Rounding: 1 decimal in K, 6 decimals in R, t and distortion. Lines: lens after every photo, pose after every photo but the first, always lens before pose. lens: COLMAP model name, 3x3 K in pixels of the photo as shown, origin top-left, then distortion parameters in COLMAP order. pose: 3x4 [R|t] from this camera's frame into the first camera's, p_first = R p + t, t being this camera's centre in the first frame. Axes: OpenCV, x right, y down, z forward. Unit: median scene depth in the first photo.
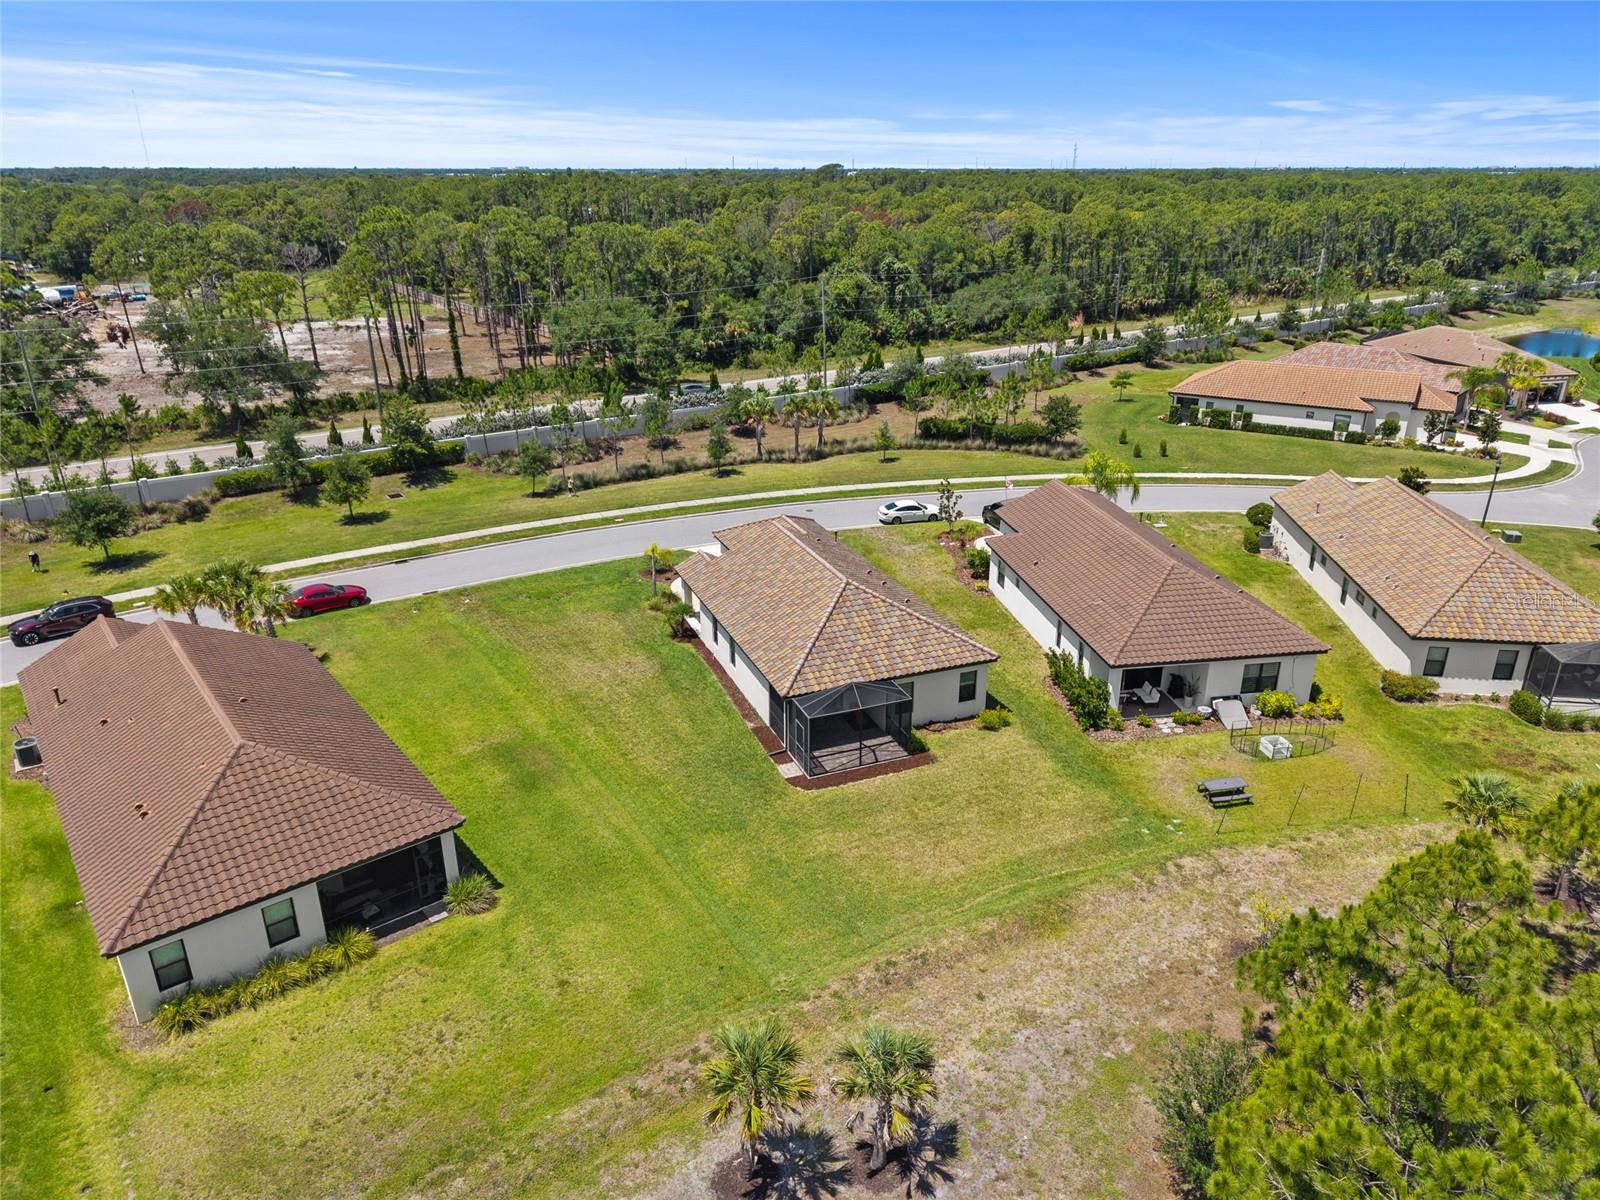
lens RADIAL K [[1067.3, 0, 804.8], [0, 1067.3, 604.8], [0, 0, 1]] dist [0.055426, -0.072546]
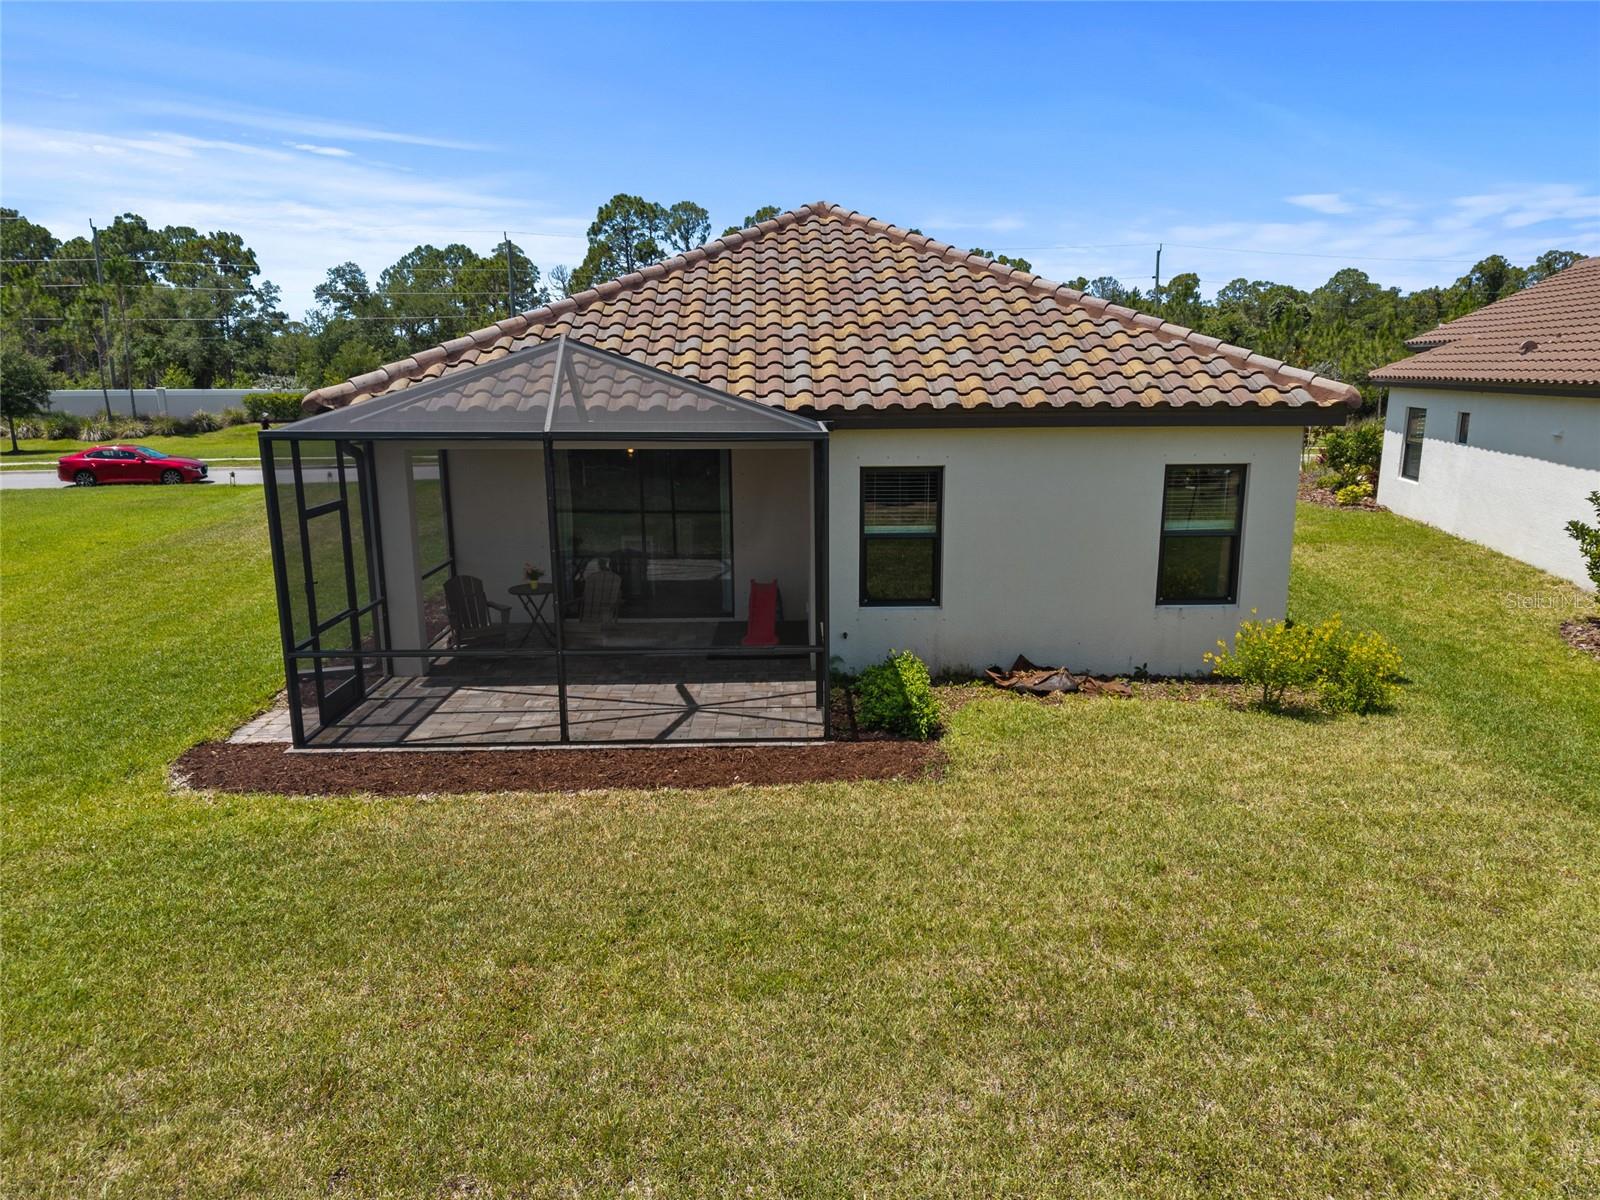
lens RADIAL K [[1067.3, 0, 804.8], [0, 1067.3, 604.8], [0, 0, 1]] dist [0.055426, -0.072546]
pose [[0.933222, 0.073119, -0.351782, 0.105587], [-0.130534, 0.981172, -0.142347, 0.092762], [0.334750, 0.178761, 0.925195, 0.511179]]
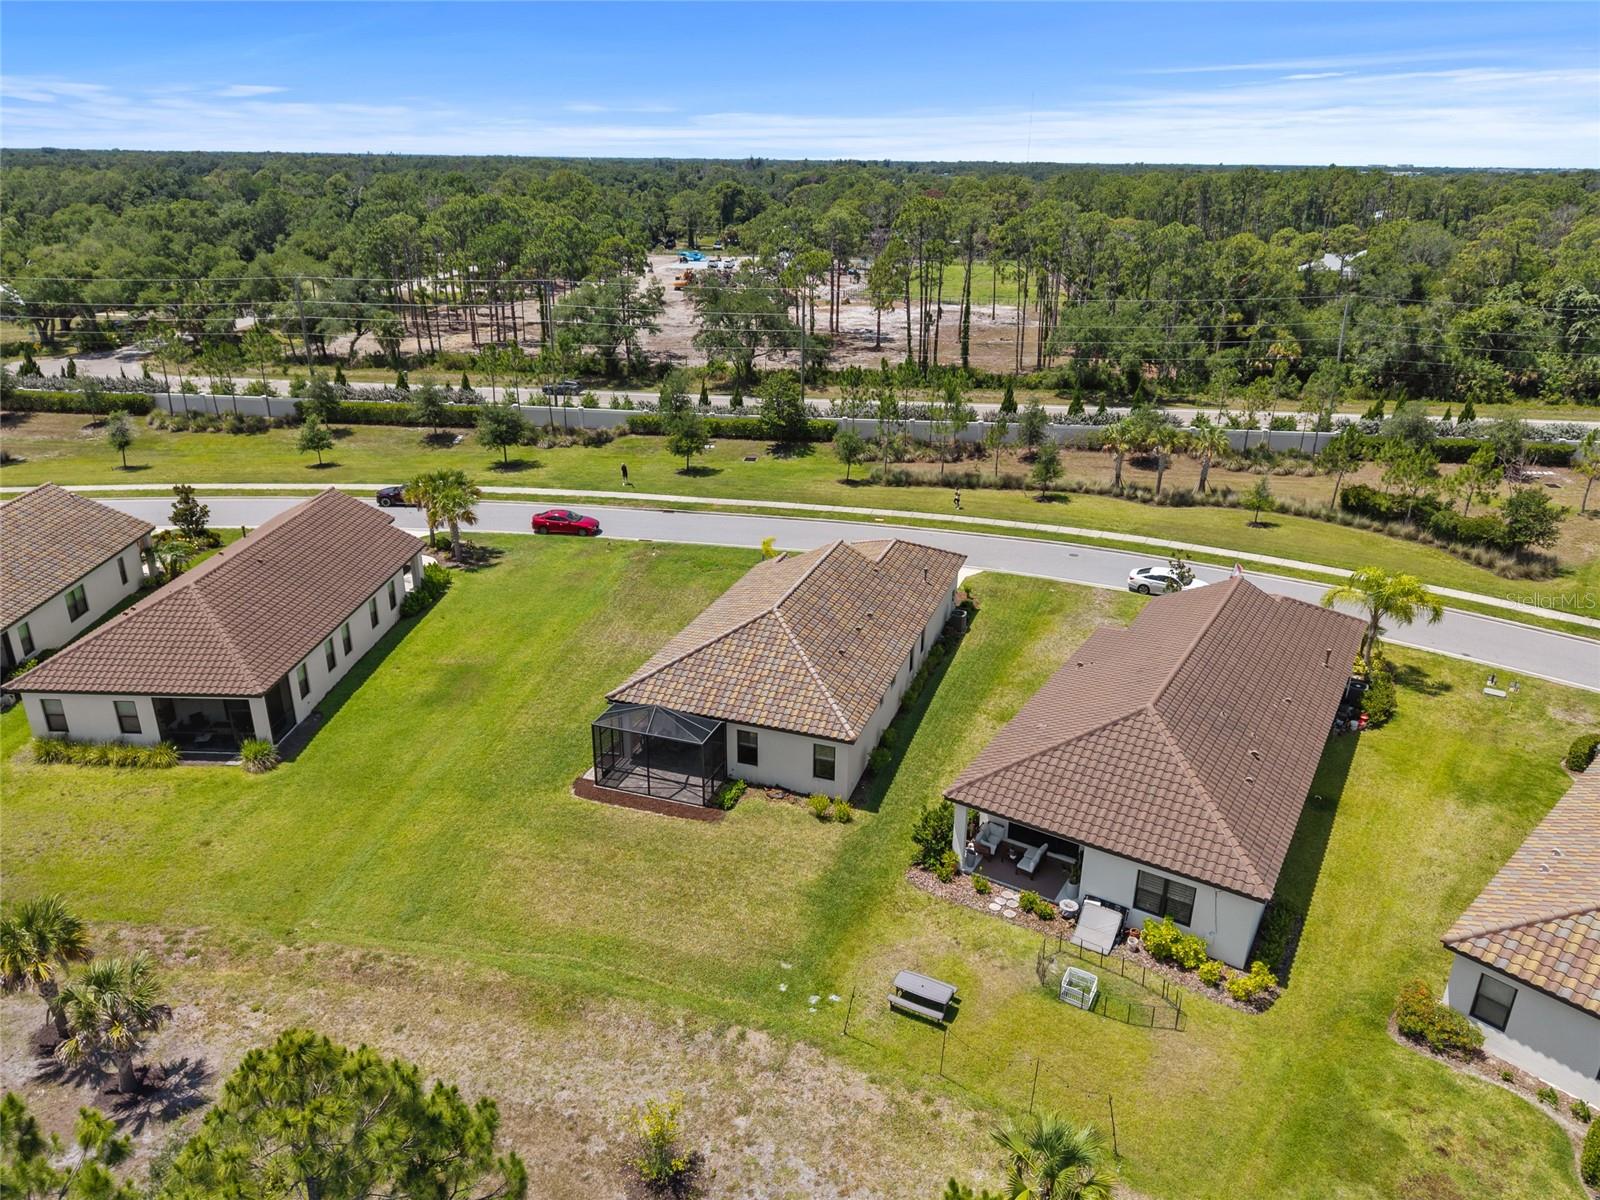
lens RADIAL K [[1088.3, 0, 804.8], [0, 1088.3, 606.4], [0, 0, 1]] dist [0.056898, -0.080077]
pose [[0.755244, 0.256767, -0.603057, 0.429077], [-0.258032, 0.962251, 0.086555, -0.077713], [0.602517, 0.090238, 0.792988, 0.196928]]
